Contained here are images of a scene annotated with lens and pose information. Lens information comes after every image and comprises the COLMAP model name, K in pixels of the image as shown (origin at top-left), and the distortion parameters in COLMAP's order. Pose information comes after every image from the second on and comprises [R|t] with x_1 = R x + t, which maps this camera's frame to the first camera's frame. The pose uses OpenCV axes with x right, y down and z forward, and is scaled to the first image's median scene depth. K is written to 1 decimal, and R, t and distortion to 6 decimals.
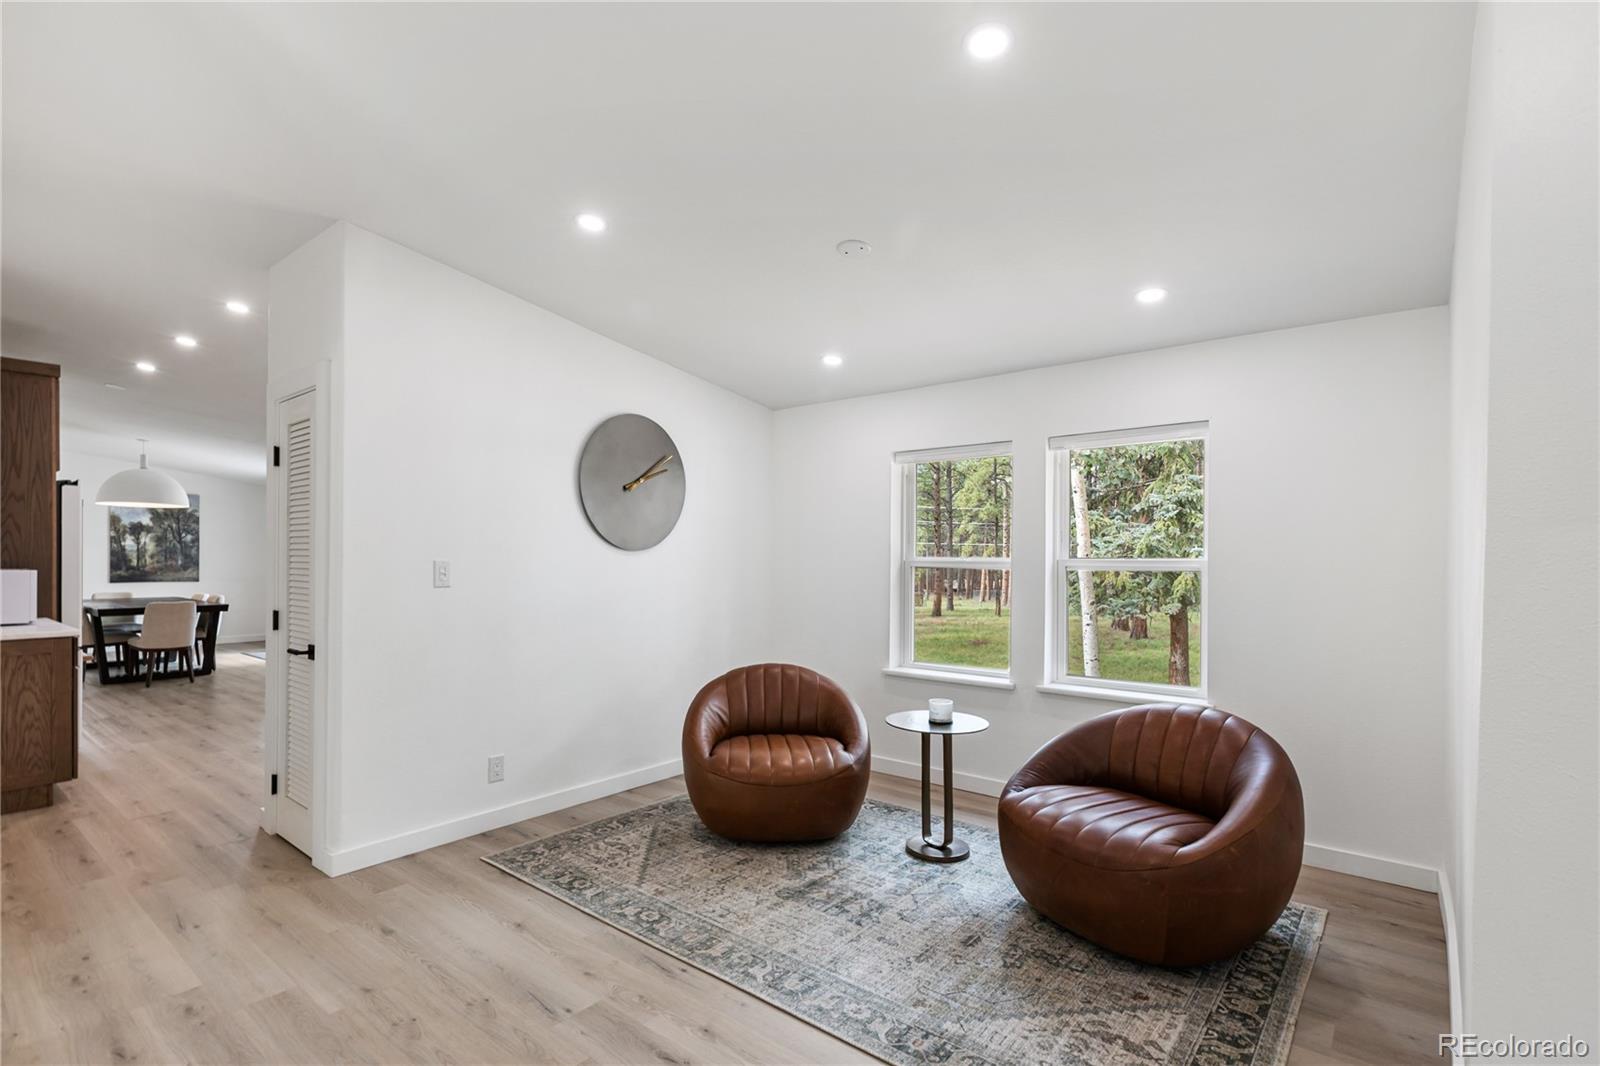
lens RADIAL K [[769.1, 0, 790.4], [0, 769.1, 546.5], [0, 0, 1]] dist [-0.002172, -0.000120]
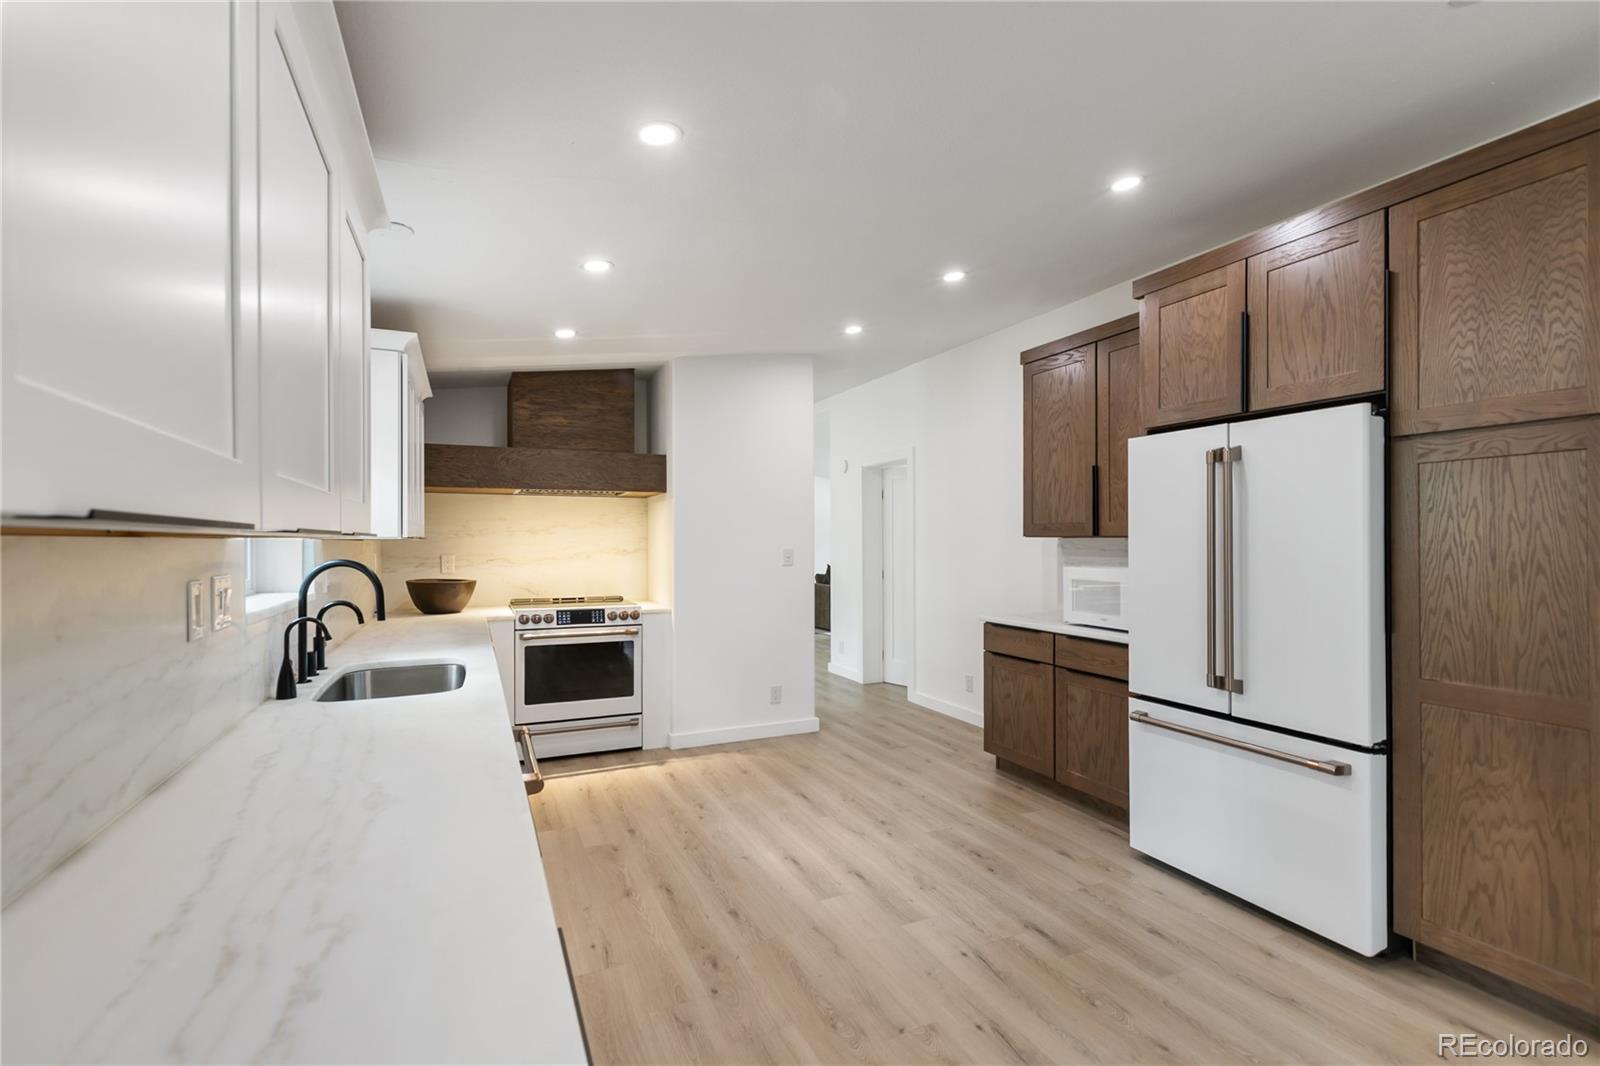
lens RADIAL K [[728.4, 0, 799.4], [0, 728.4, 531.2], [0, 0, 1]] dist [0.002143, 0.001492]
pose [[-0.896167, 0.004247, 0.443696, -0.479858], [-0.003929, 0.999839, -0.017506, 0.003516], [-0.443699, -0.017431, -0.896006, 0.853138]]
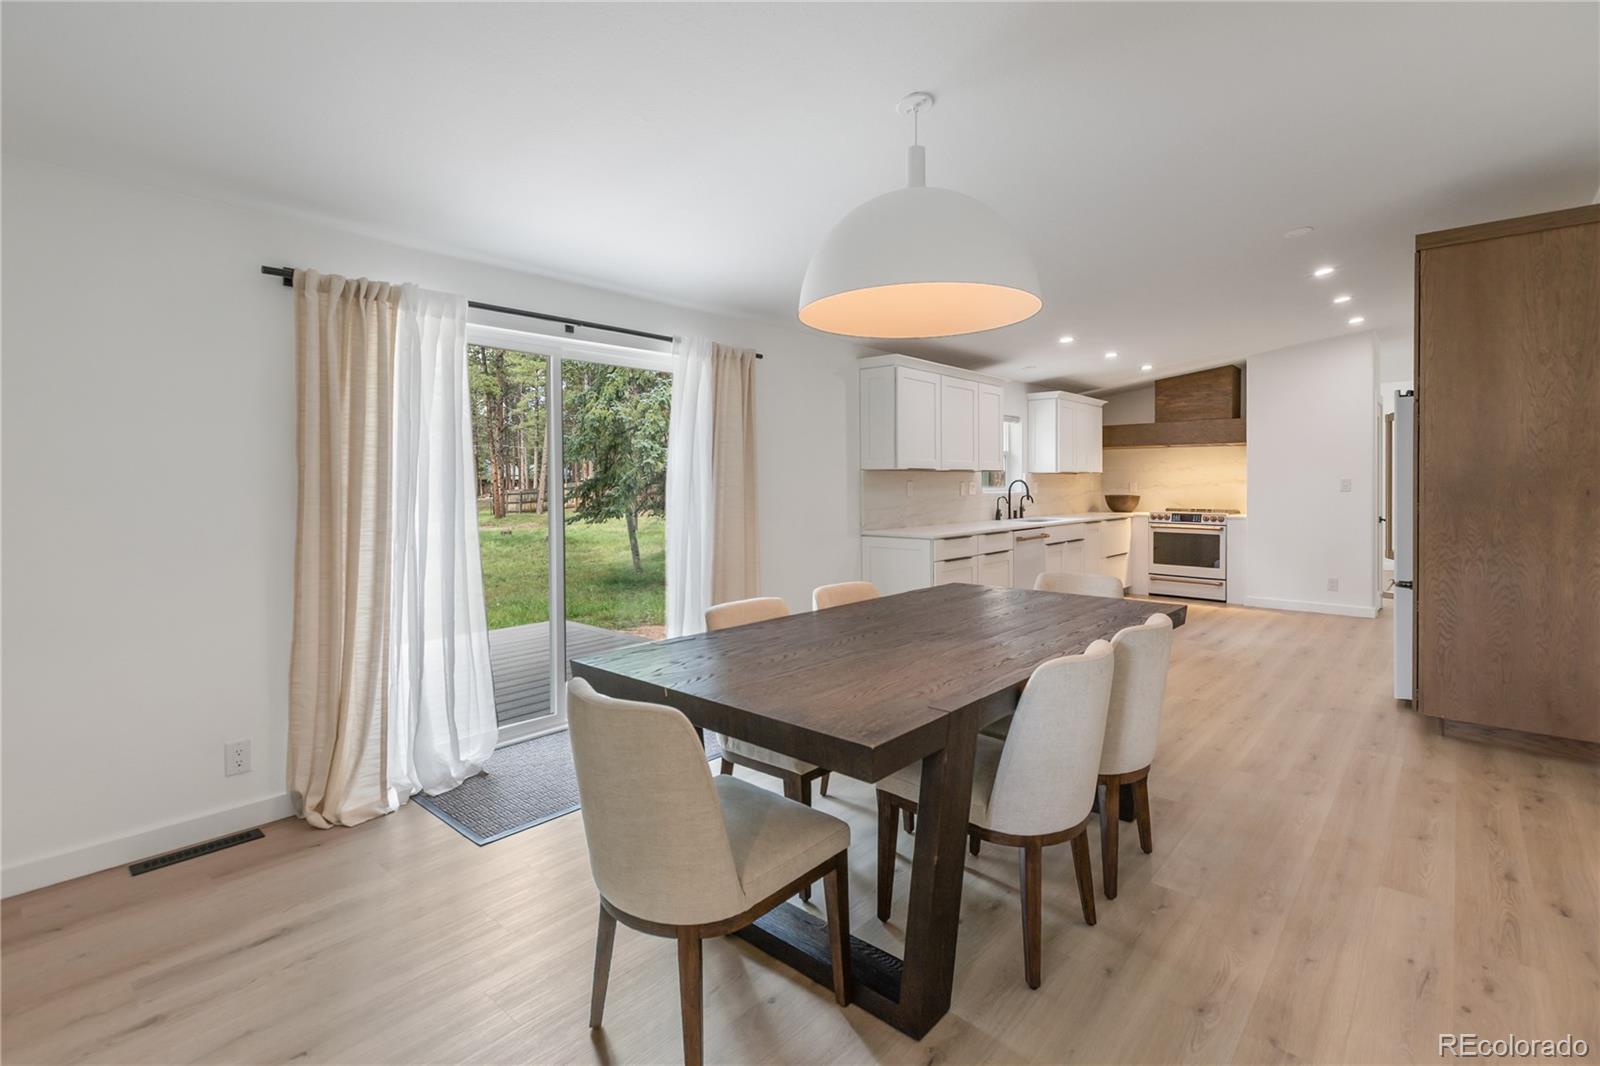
lens RADIAL K [[728.4, 0, 790.3], [0, 728.4, 486.1], [0, 0, 1]] dist [0.002143, 0.001492]
pose [[0.058115, -0.008601, 0.998273, -0.980789], [-0.004963, 0.999948, 0.008905, 0.010410], [-0.998298, -0.005472, 0.058069, 0.888851]]
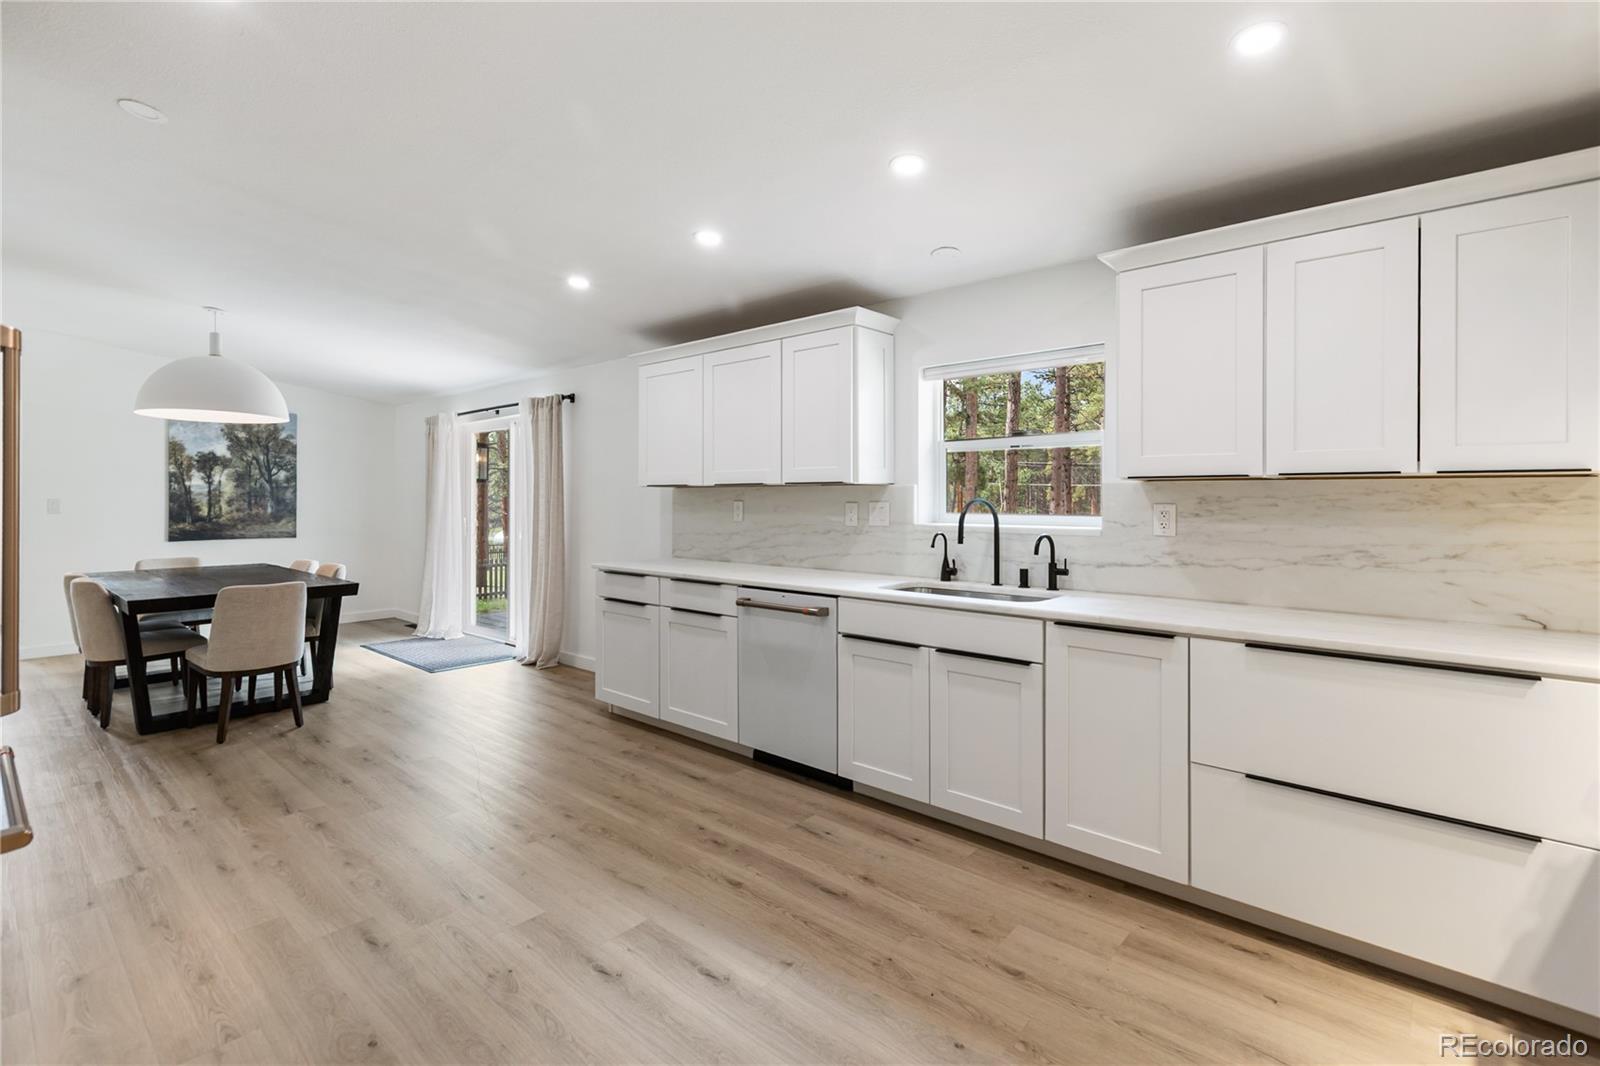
lens RADIAL K [[728.4, 0, 806.0], [0, 728.4, 486.6], [0, 0, 1]] dist [0.002143, 0.001492]
pose [[0.999639, -0.005153, -0.026375, -0.306447], [0.005018, 0.999974, -0.005199, 0.005242], [0.026401, 0.005065, 0.999639, 0.370174]]
